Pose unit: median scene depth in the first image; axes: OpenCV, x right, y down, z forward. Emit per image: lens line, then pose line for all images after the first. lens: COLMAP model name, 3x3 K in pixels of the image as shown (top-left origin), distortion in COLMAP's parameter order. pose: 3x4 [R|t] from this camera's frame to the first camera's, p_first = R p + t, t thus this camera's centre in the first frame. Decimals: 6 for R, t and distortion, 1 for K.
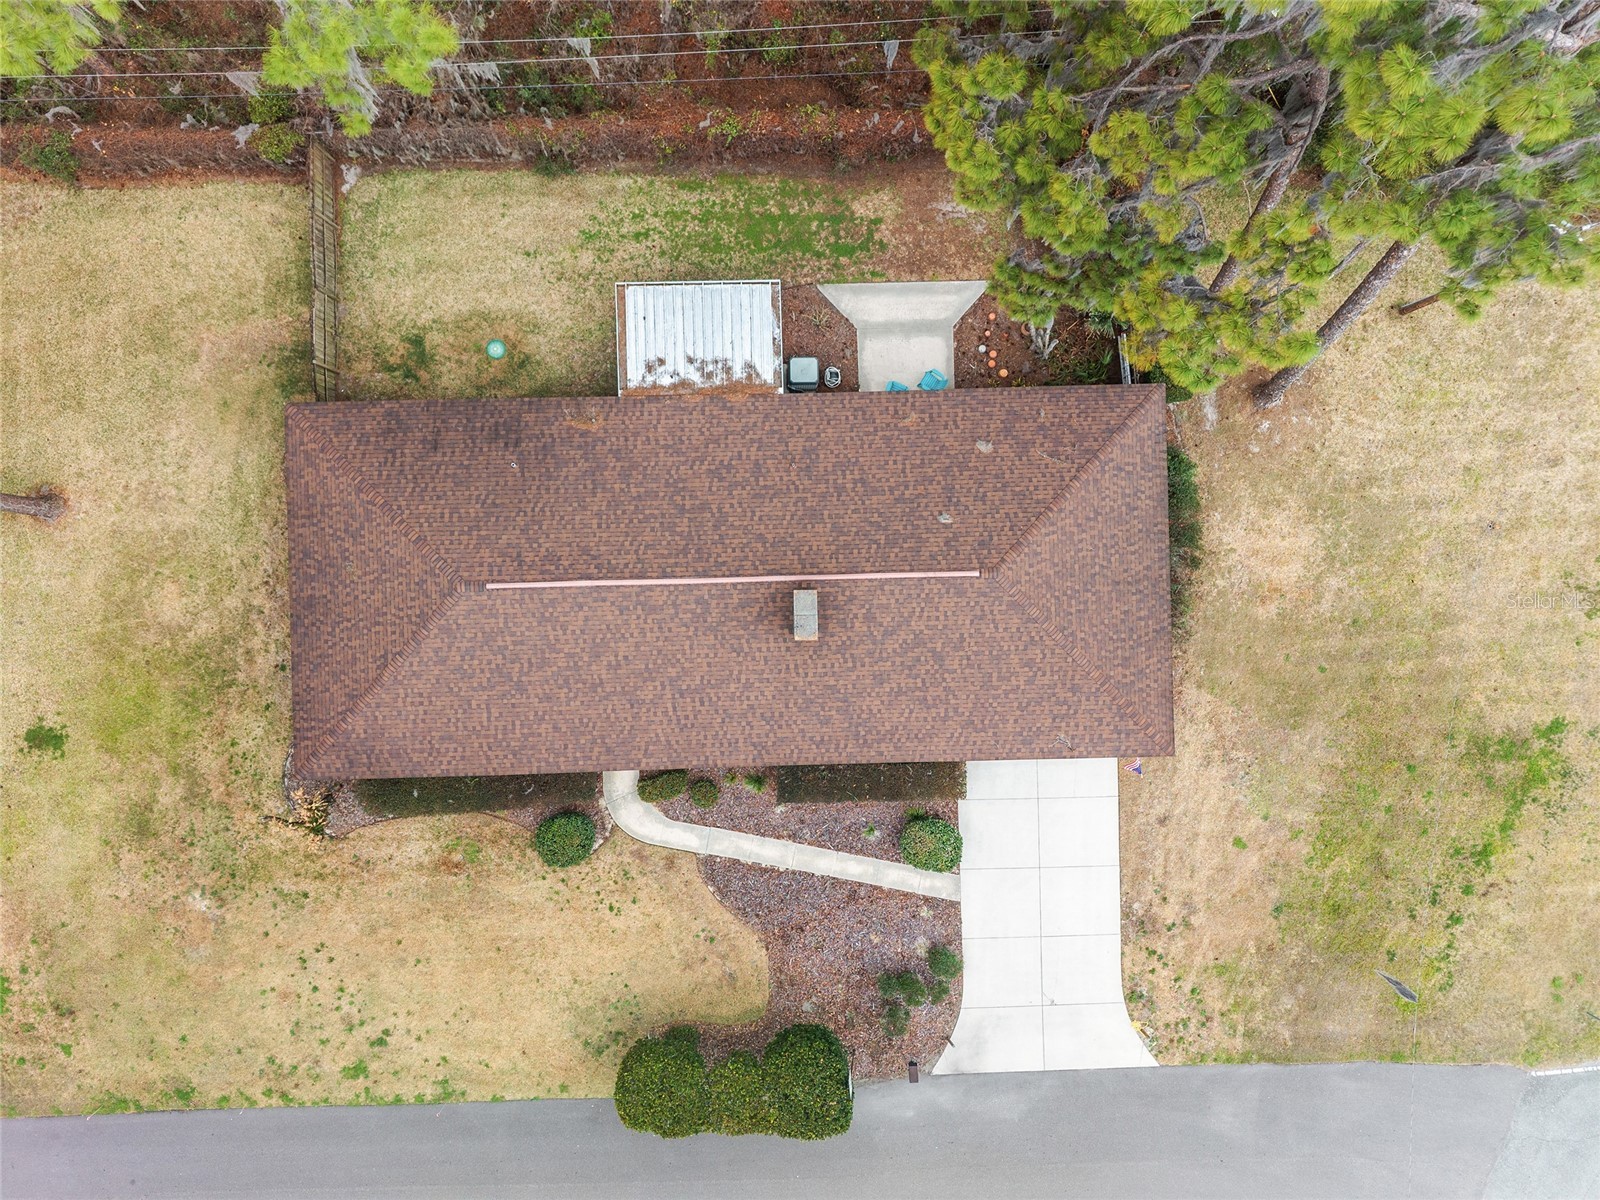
lens RADIAL K [[1071.4, 0, 800.0], [0, 1071.4, 600.0], [0, 0, 1]] dist [0.048099, -0.056043]
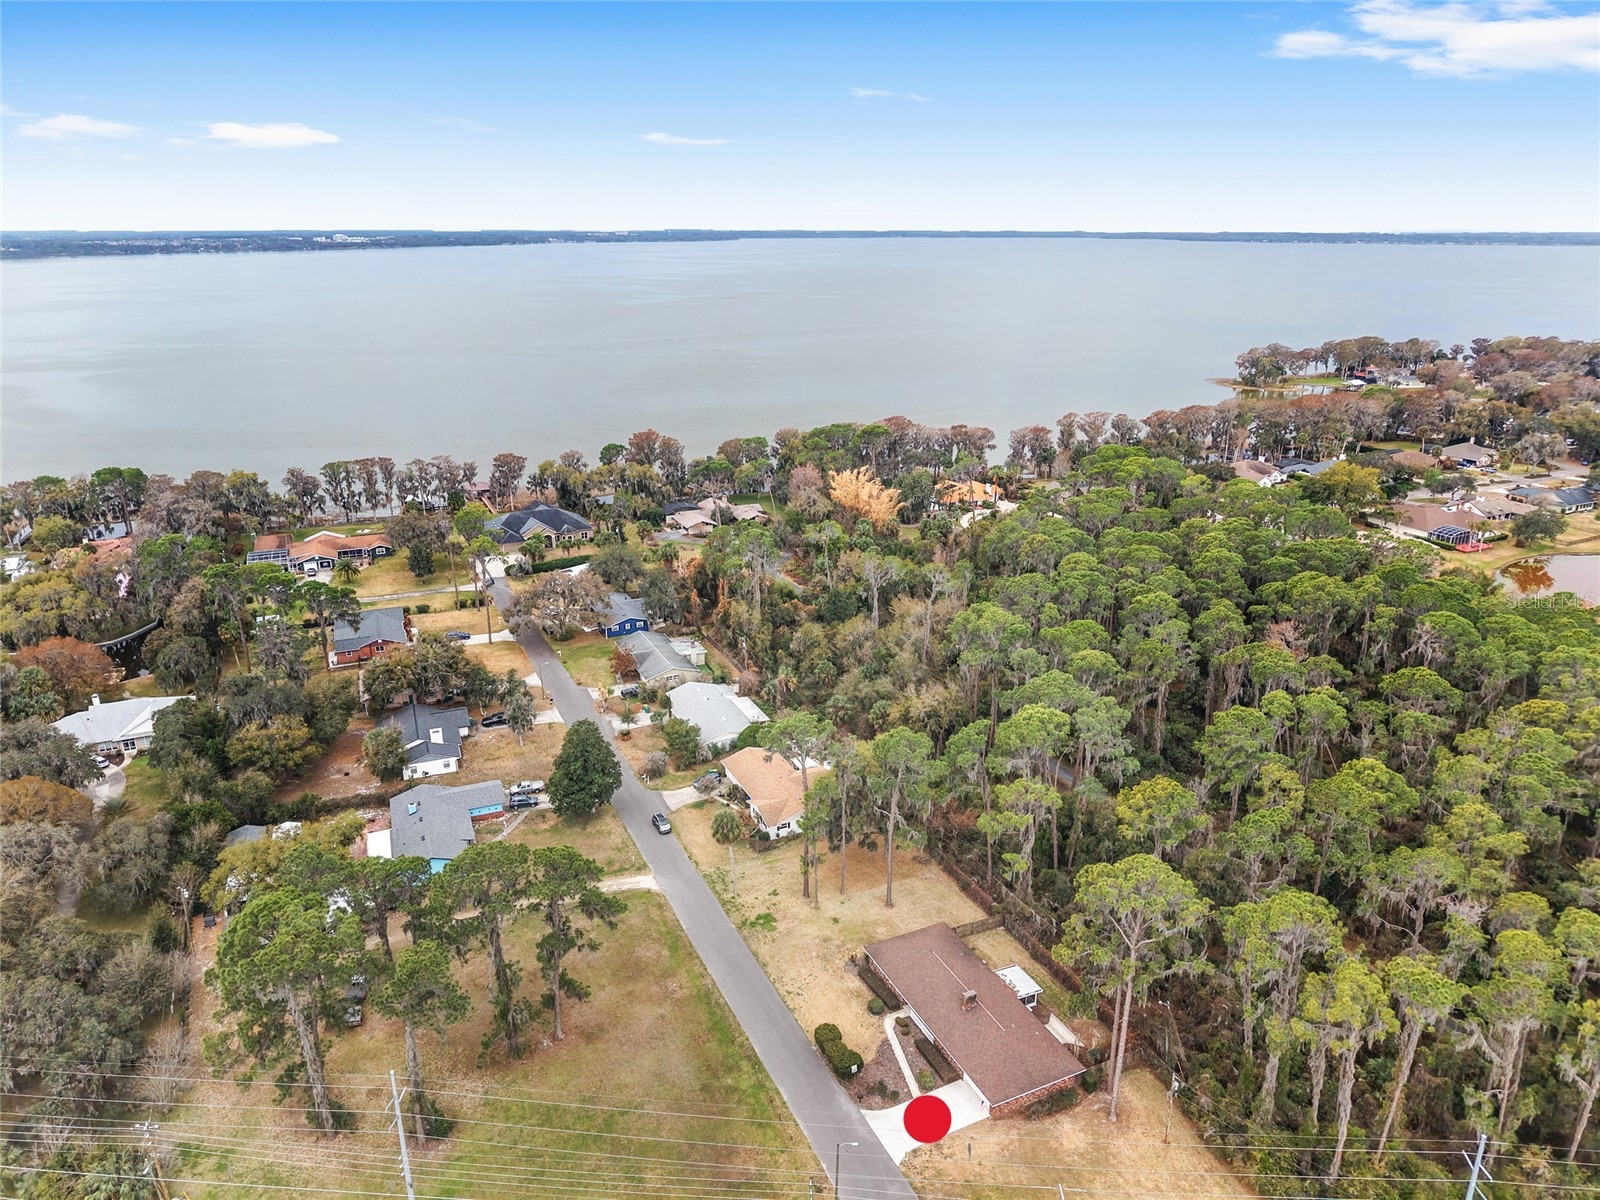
lens RADIAL K [[1071.4, 0, 800.0], [0, 1071.4, 600.0], [0, 0, 1]] dist [0.048099, -0.056043]
pose [[0.399977, 0.284015, -0.871409, 2.315507], [-0.916488, 0.132487, -0.377487, 1.564548], [0.008238, 0.949623, 0.313288, -1.322650]]
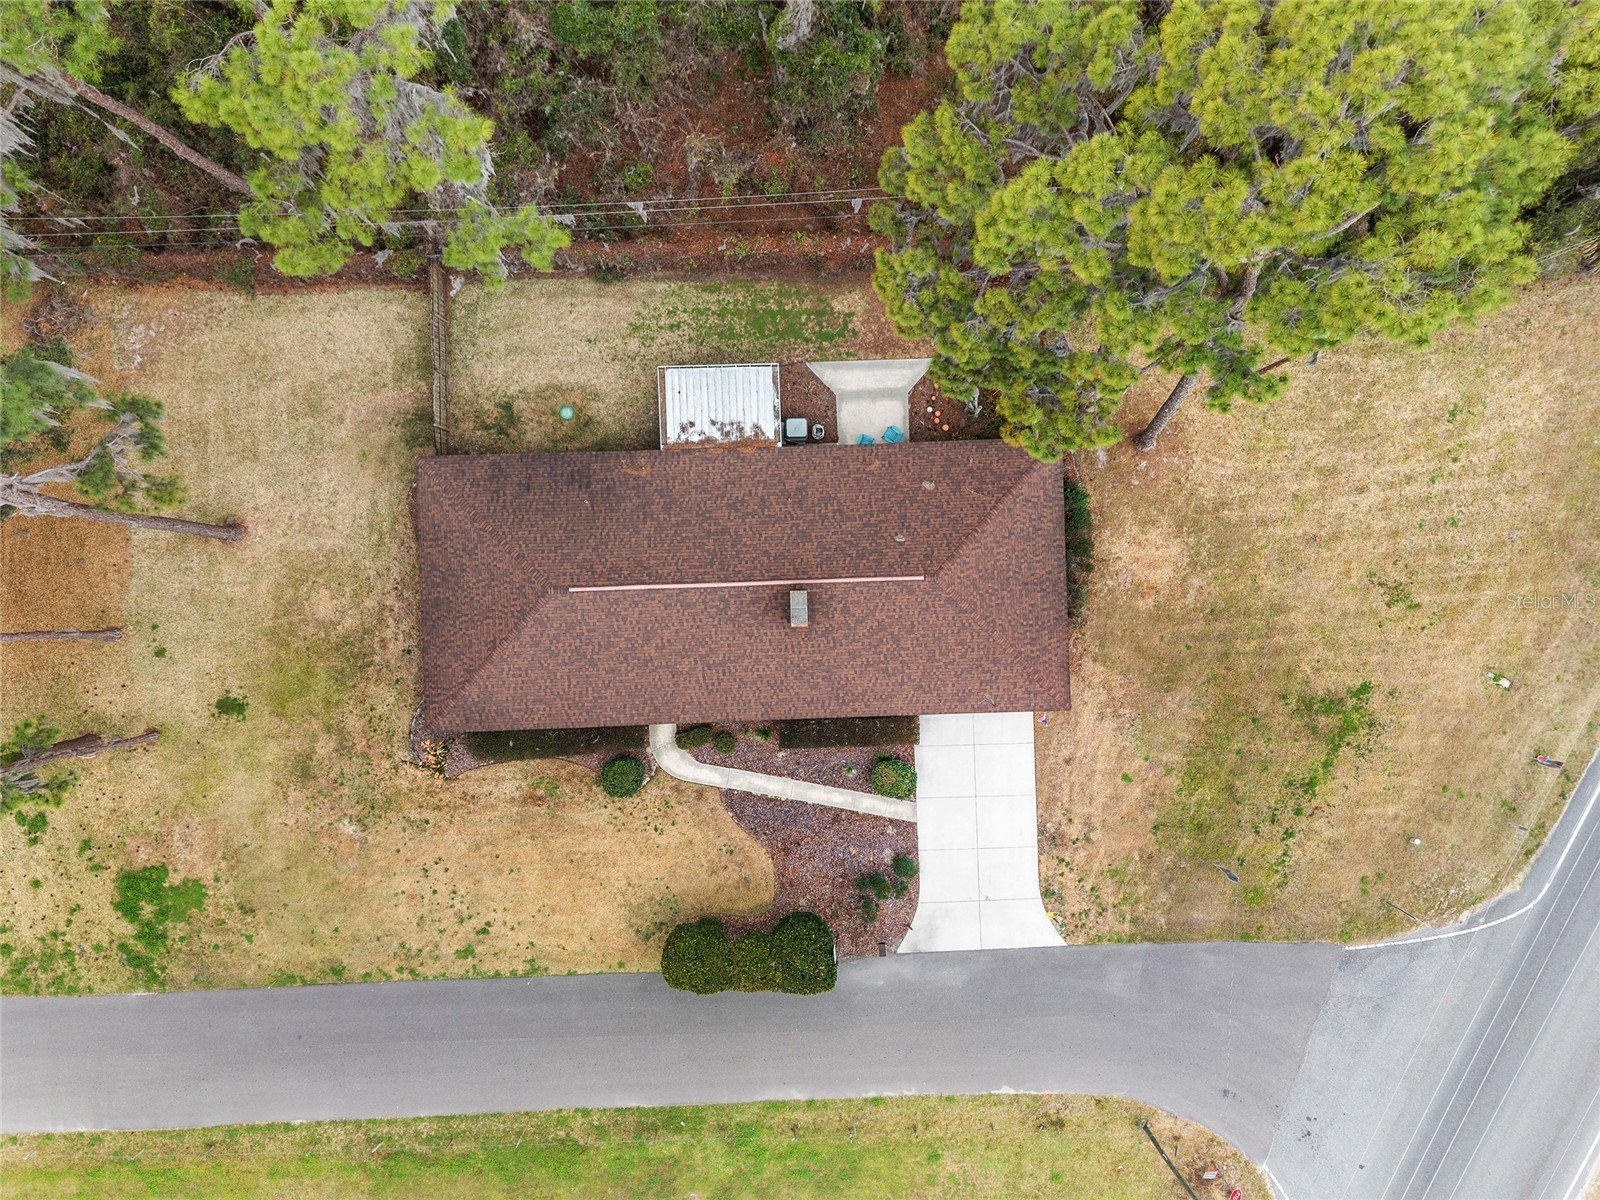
lens RADIAL K [[1071.4, 0, 800.0], [0, 1071.4, 600.0], [0, 0, 1]] dist [0.048099, -0.056043]
pose [[0.999968, -0.007892, 0.001003, 0.004655], [0.007892, 0.999969, 0.000338, 0.001989], [-0.001006, -0.000330, 0.999999, -0.335407]]
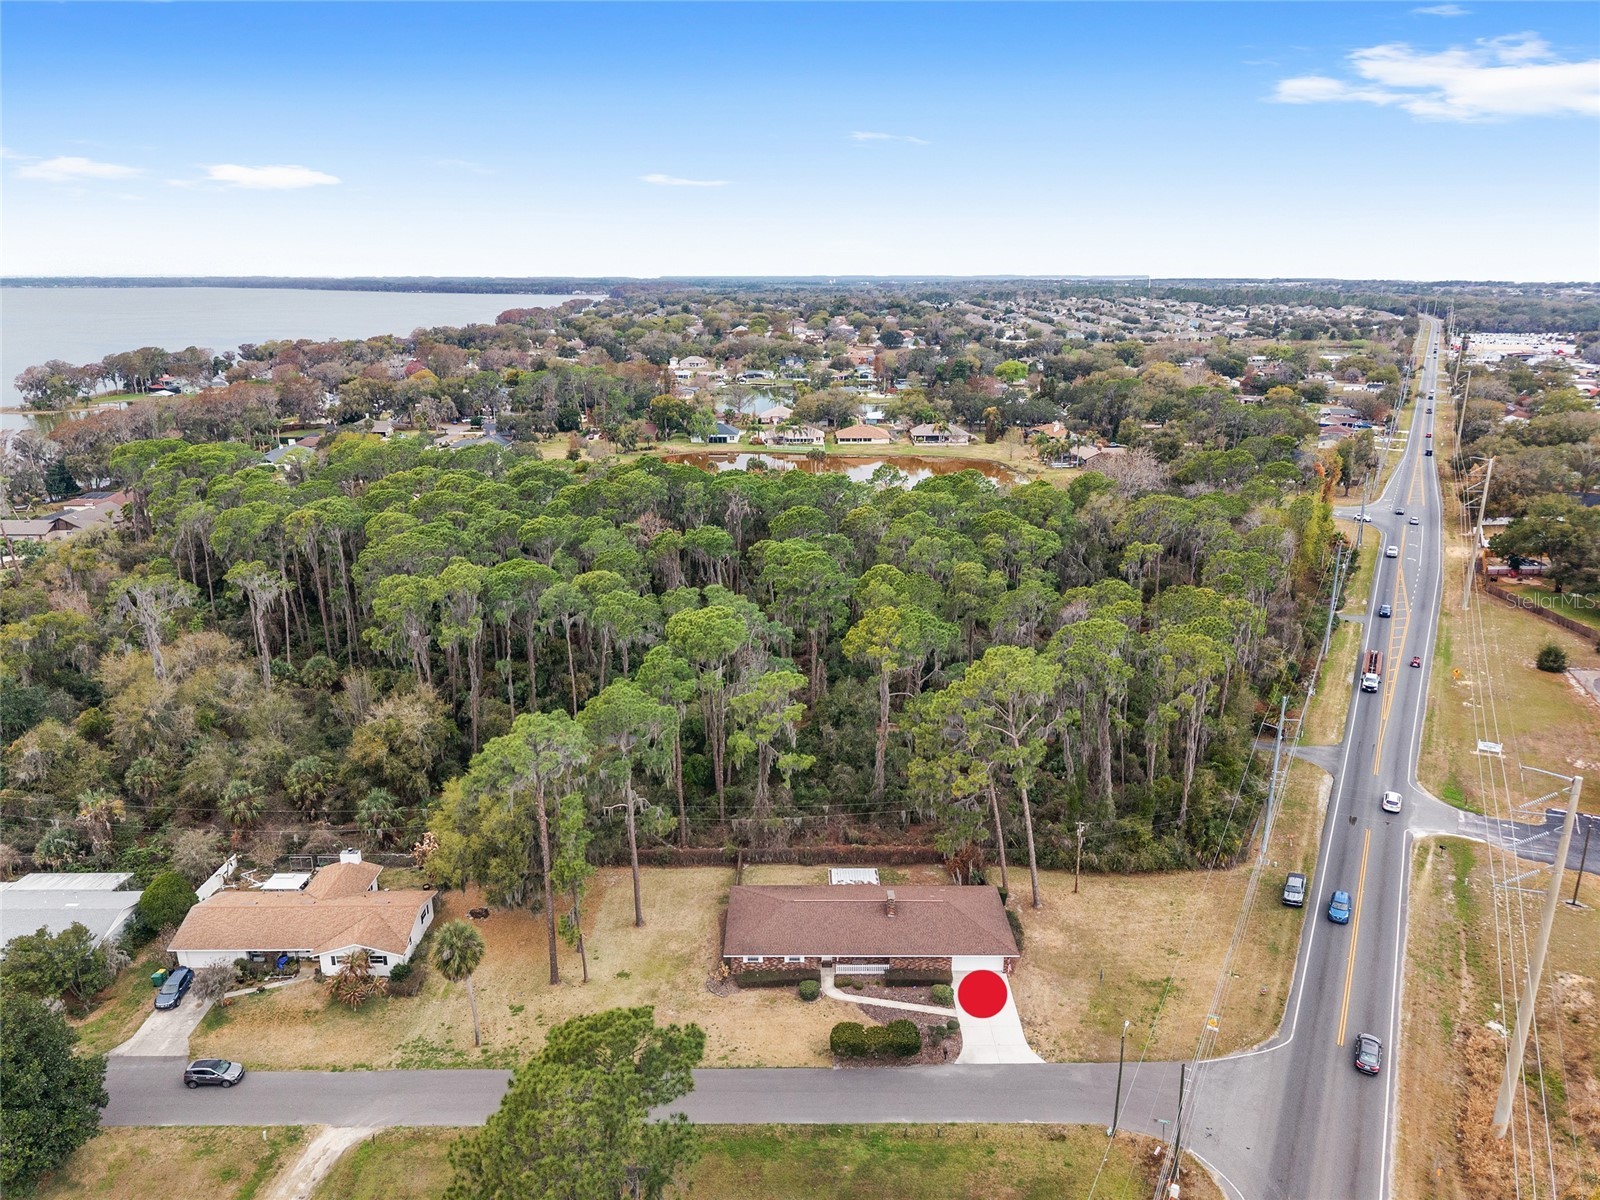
lens RADIAL K [[1071.4, 0, 800.0], [0, 1071.4, 600.0], [0, 0, 1]] dist [0.048099, -0.056043]
pose [[0.999690, -0.011924, -0.021855, -0.165650], [-0.017466, 0.289616, -0.956984, 2.526255], [0.017741, 0.957069, 0.289318, -0.739630]]
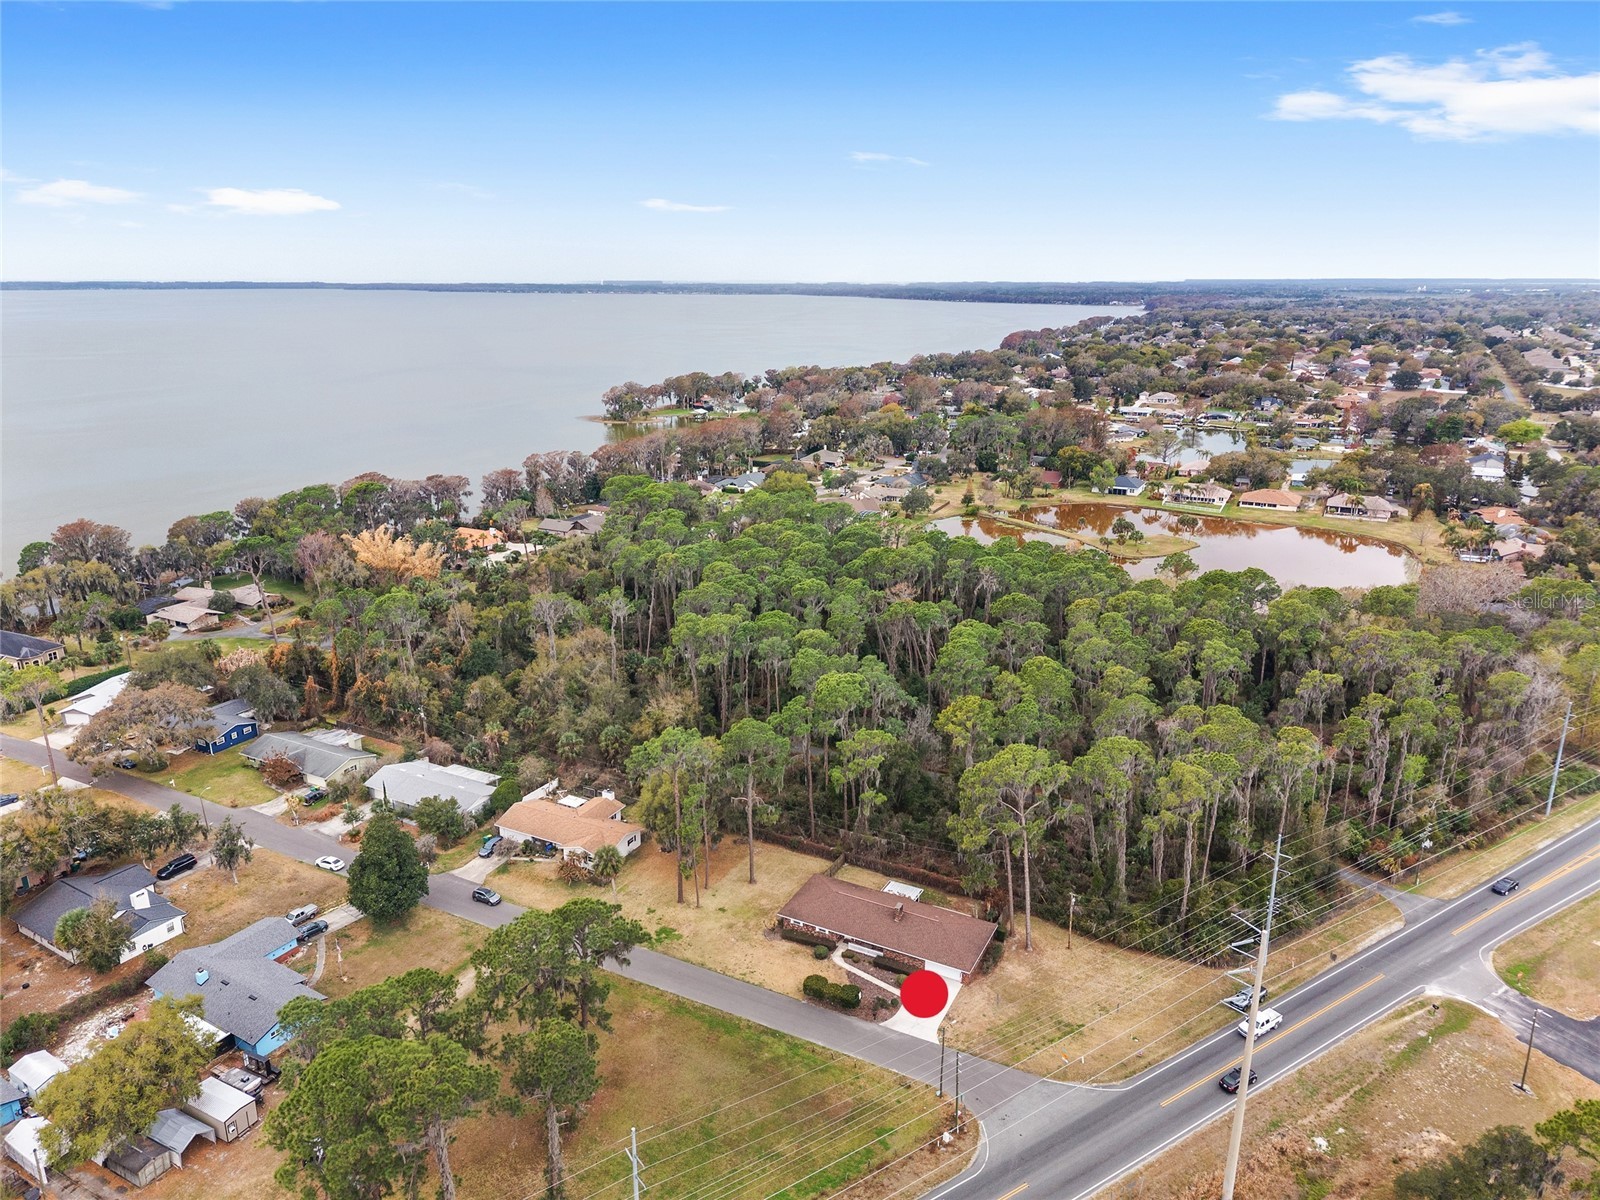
lens RADIAL K [[1071.4, 0, 800.0], [0, 1071.4, 600.0], [0, 0, 1]] dist [0.048099, -0.056043]
pose [[0.876127, 0.122656, -0.466215, 1.395663], [-0.481853, 0.252450, -0.839099, 3.227647], [0.014775, 0.959804, 0.280281, -1.354361]]
